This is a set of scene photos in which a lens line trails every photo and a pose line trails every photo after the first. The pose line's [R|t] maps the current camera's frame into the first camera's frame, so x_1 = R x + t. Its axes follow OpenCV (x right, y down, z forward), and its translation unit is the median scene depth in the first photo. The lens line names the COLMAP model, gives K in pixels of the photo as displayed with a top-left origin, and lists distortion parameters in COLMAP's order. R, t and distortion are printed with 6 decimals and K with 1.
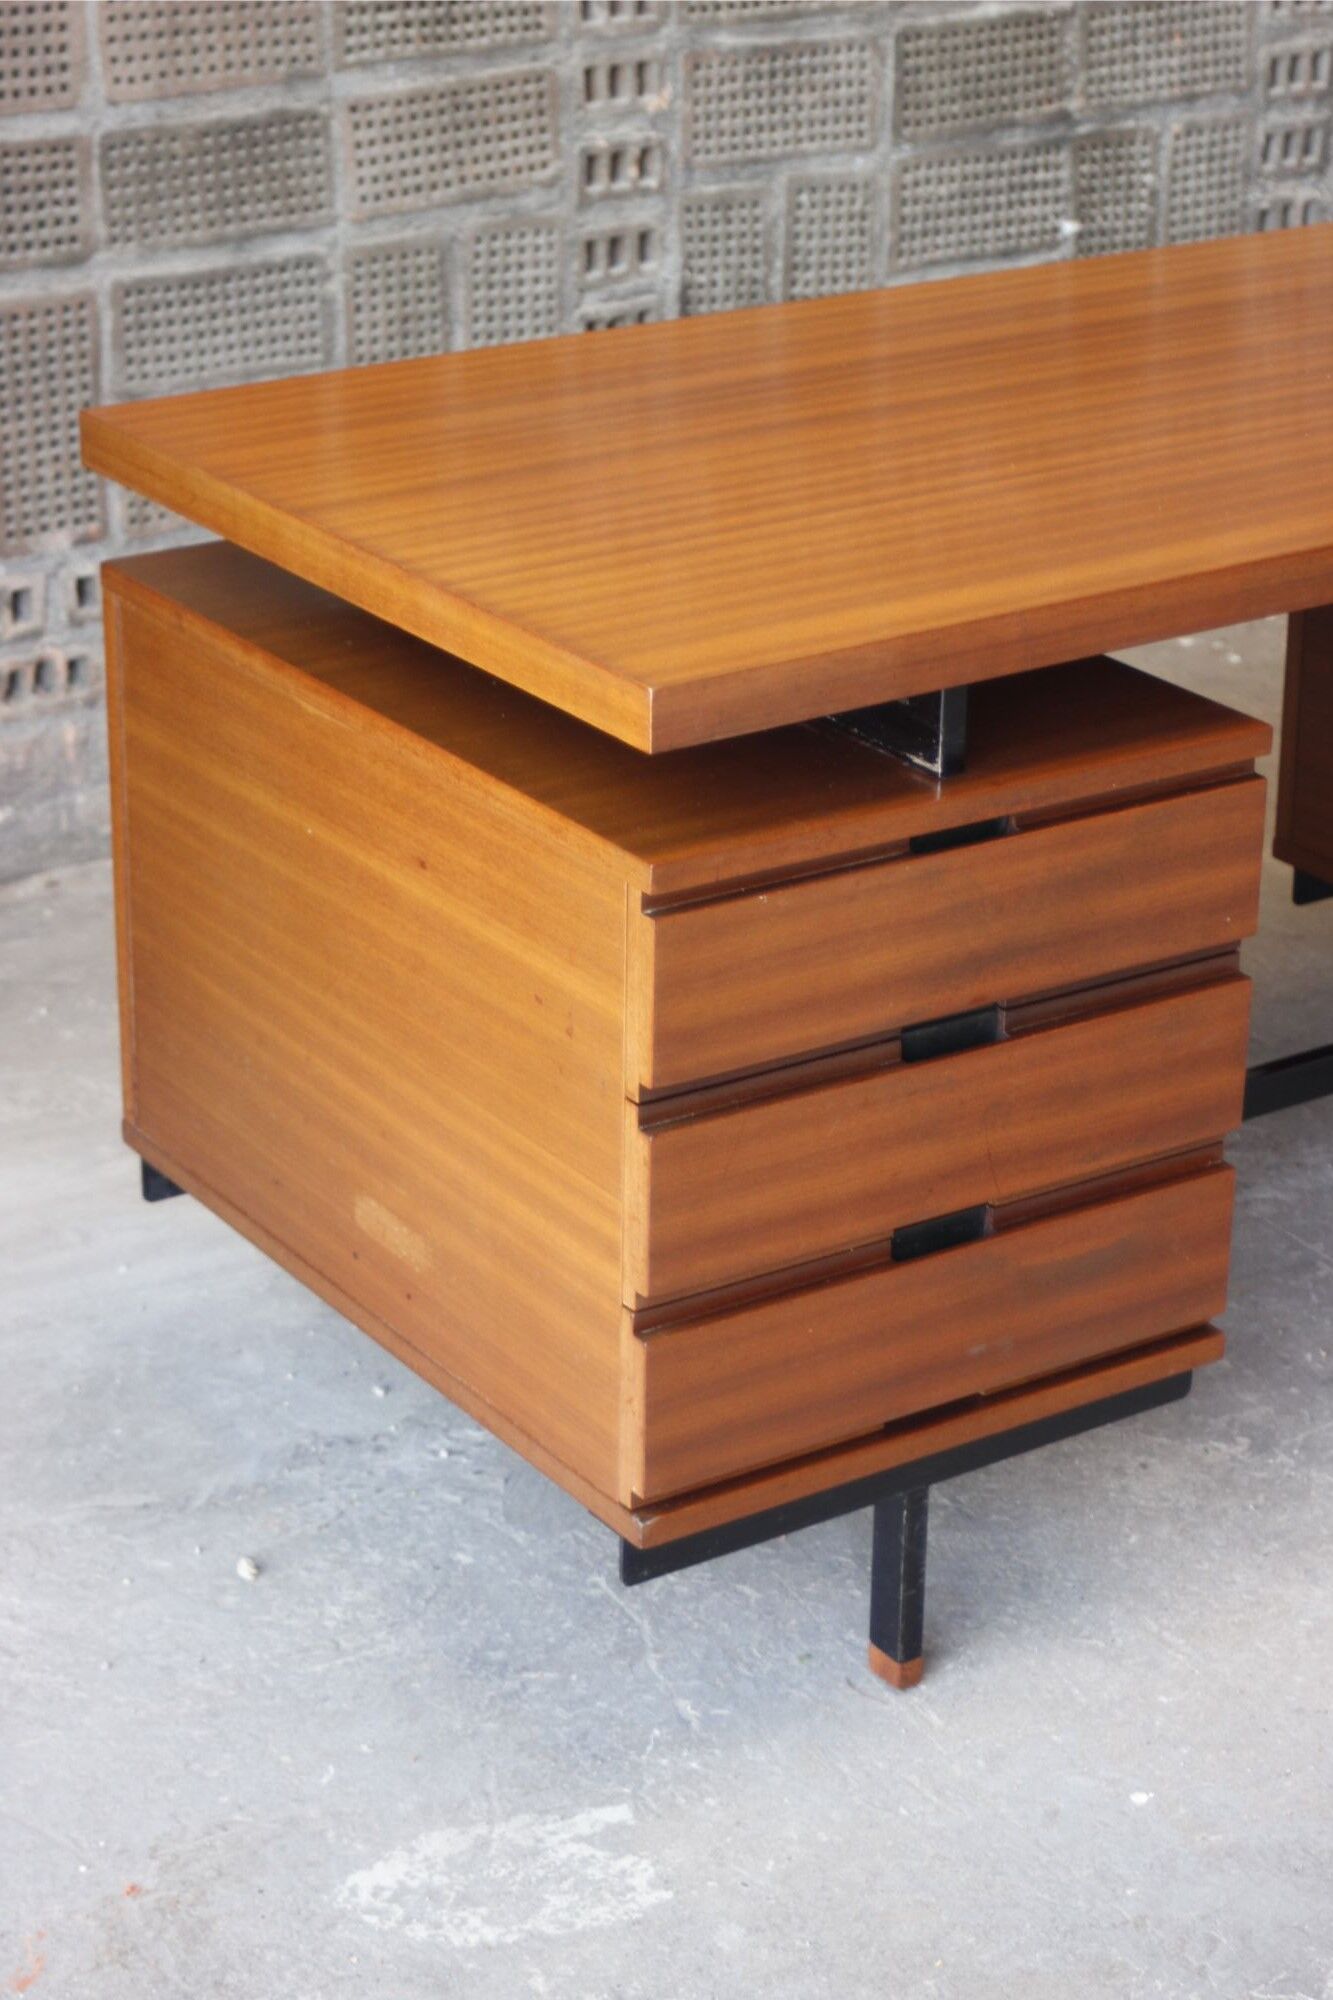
lens RADIAL K [[4022.0, 0, 642.9], [0, 4022.0, 998.8], [0, 0, 1]] dist [-0.027093, -0.172527]
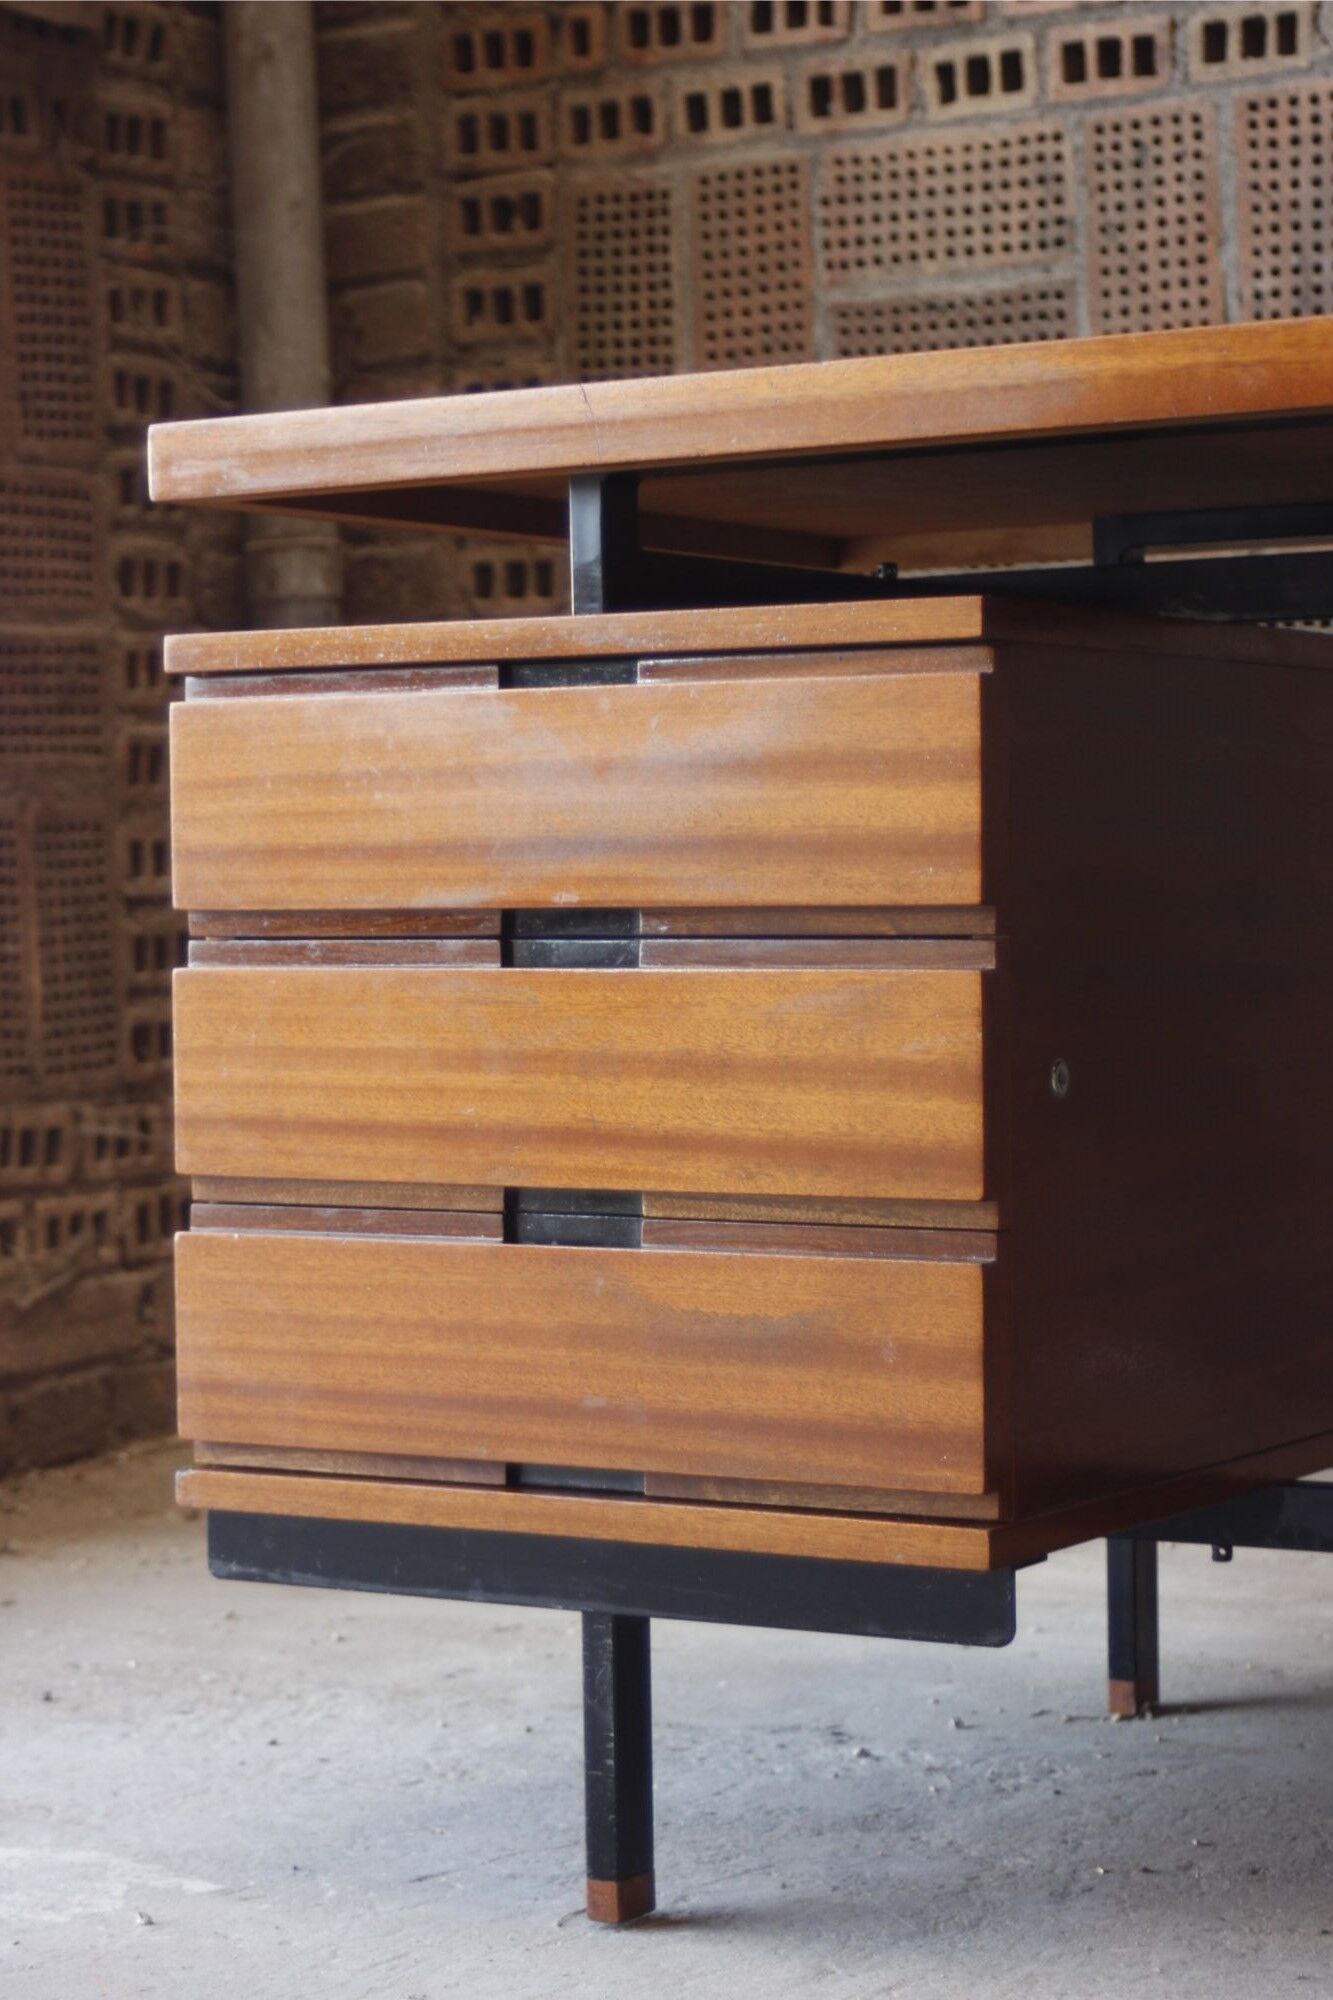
lens RADIAL K [[4366.8, 0, 660.0], [0, 4366.8, 976.6], [0, 0, 1]] dist [-0.012262, 0.049330]
pose [[0.430773, 0.004547, -0.902449, 0.737376], [-0.337613, 0.928187, -0.156479, 0.121601], [0.836930, 0.372086, 0.401373, 0.573231]]
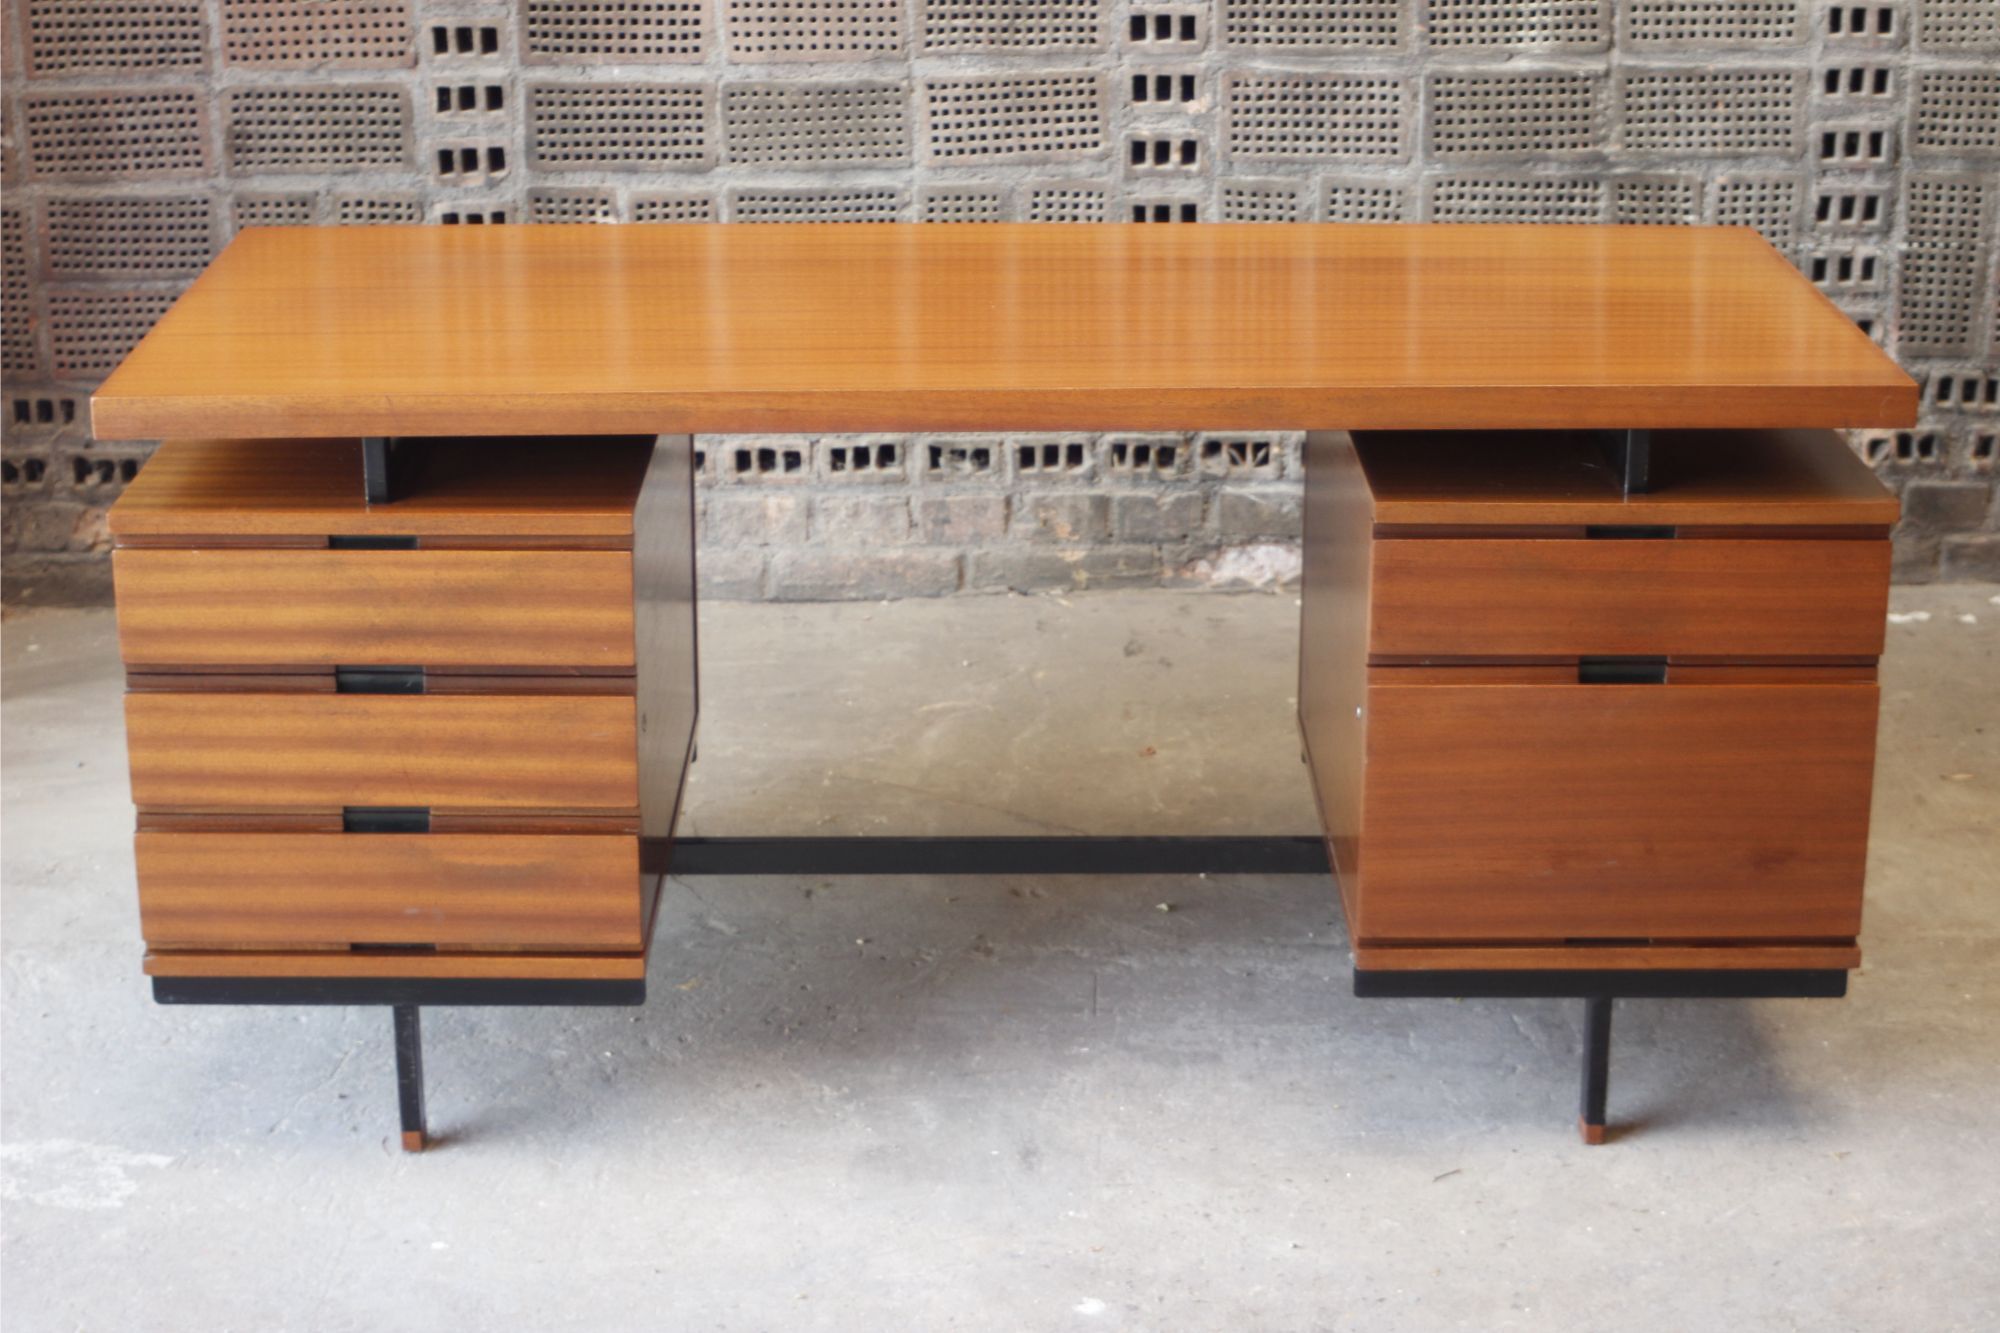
lens RADIAL K [[3542.3, 0, 985.1], [0, 3542.3, 669.0], [0, 0, 1]] dist [-0.125207, 0.140762]
pose [[0.836369, 0.172830, -0.520209, 0.796349], [-0.209535, 0.977727, -0.012050, -0.022805], [0.506539, 0.119080, 0.853954, 0.008810]]
